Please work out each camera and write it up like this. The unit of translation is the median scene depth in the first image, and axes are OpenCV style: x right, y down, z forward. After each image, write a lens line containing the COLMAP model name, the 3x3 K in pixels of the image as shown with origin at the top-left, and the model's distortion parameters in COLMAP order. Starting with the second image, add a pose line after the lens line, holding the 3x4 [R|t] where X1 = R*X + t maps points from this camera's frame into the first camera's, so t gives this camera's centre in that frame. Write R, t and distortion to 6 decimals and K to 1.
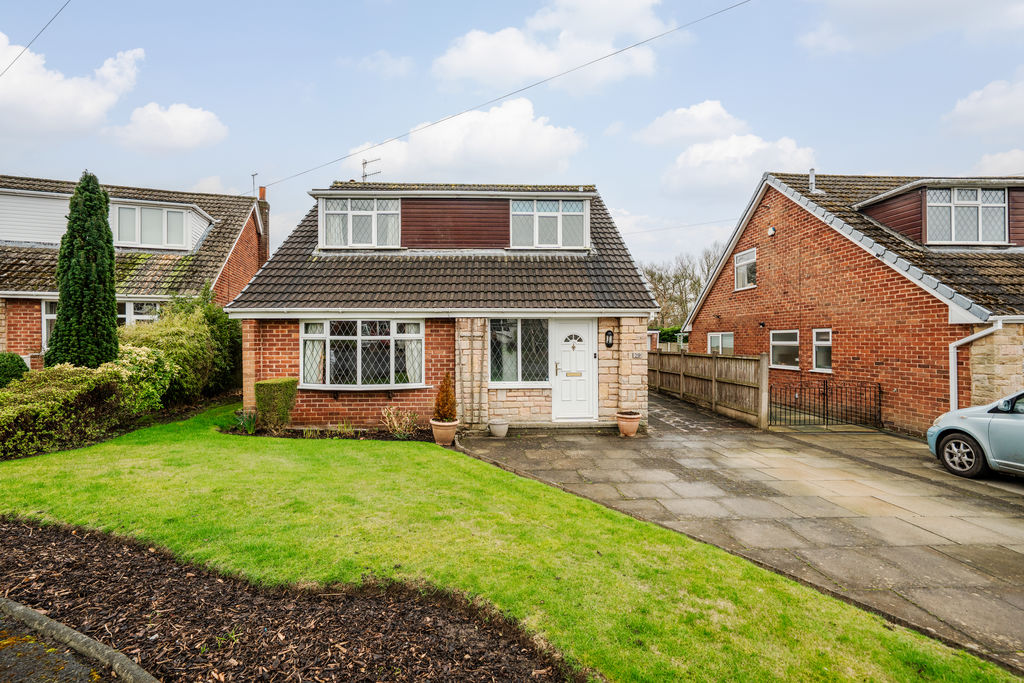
lens RADIAL K [[444.8, 0, 508.9], [0, 444.8, 339.3], [0, 0, 1]] dist [-0.004649, 0.000193]
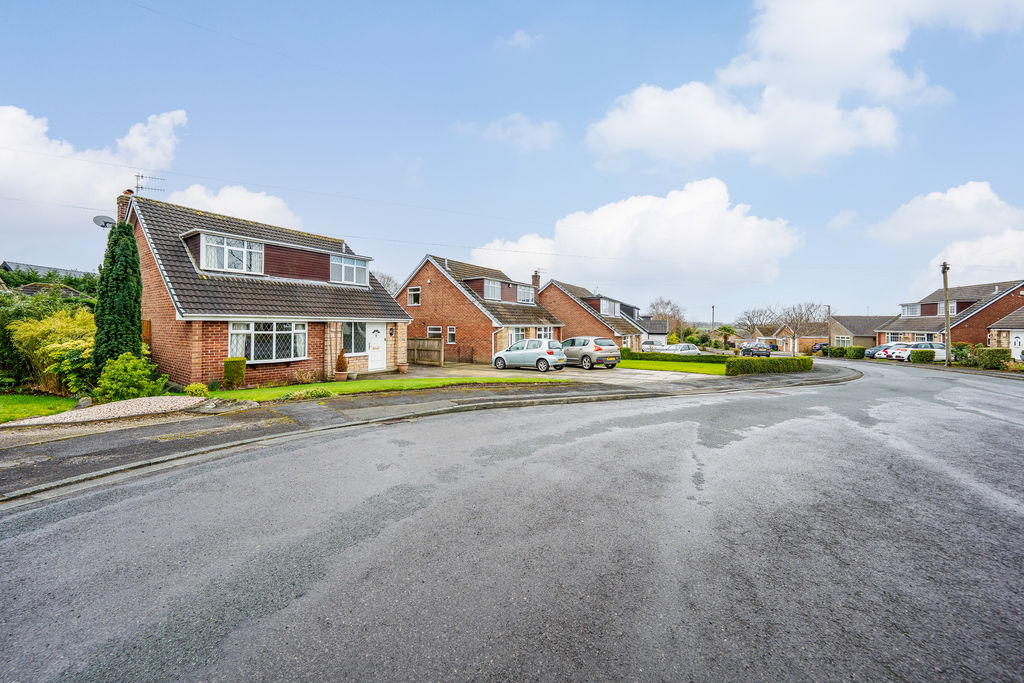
lens RADIAL K [[355.2, 0, 512.1], [0, 355.2, 337.4], [0, 0, 1]] dist [-0.017080, 0.000566]
pose [[0.591400, -0.019421, 0.806144, -0.846437], [-0.009039, 0.999487, 0.030710, -0.032875], [-0.806328, -0.025449, 0.590921, -0.538243]]
